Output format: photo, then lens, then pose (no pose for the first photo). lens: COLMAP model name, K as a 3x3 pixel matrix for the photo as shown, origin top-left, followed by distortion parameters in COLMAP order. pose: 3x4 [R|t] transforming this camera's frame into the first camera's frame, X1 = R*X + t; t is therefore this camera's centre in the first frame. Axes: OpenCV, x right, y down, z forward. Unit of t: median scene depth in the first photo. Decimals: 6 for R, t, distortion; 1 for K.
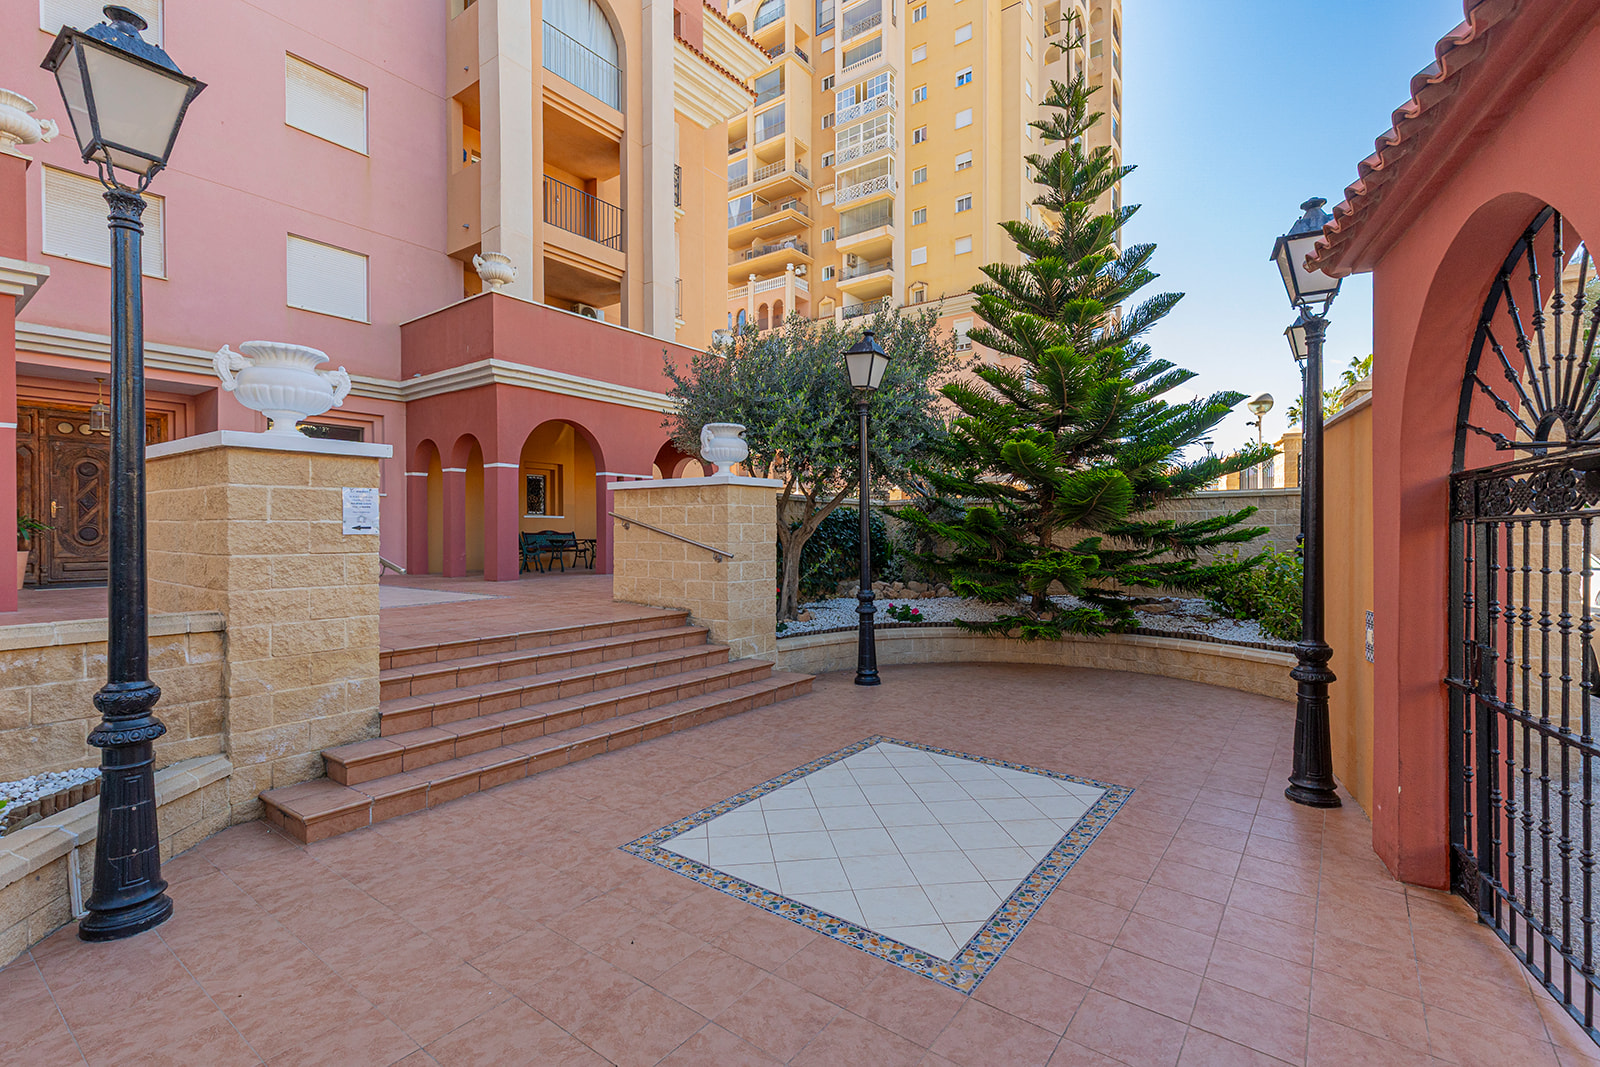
lens RADIAL K [[723.5, 0, 800.3], [0, 723.5, 533.8], [0, 0, 1]] dist [0.005445, -0.000818]
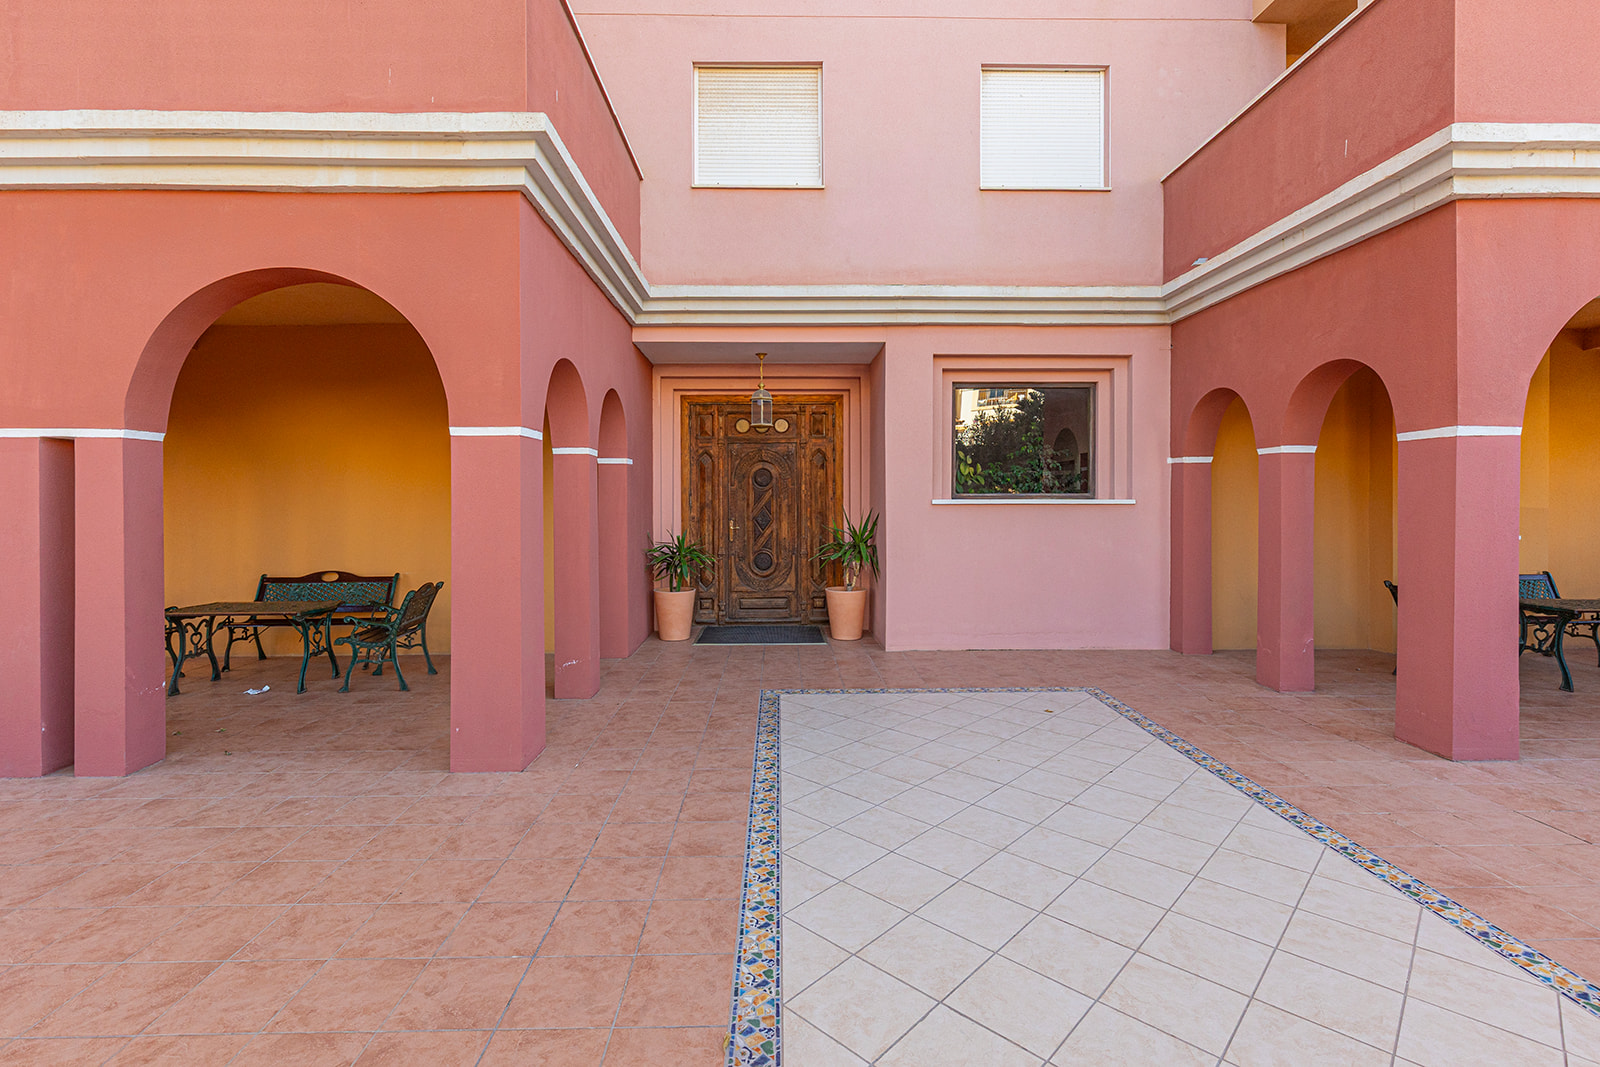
lens RADIAL K [[723.5, 0, 783.5], [0, 723.5, 508.2], [0, 0, 1]] dist [0.005445, -0.000818]
pose [[0.595480, 0.011333, -0.803290, -0.354286], [-0.000136, 0.999902, 0.014006, -0.067084], [0.803370, -0.008231, 0.595423, 0.564224]]
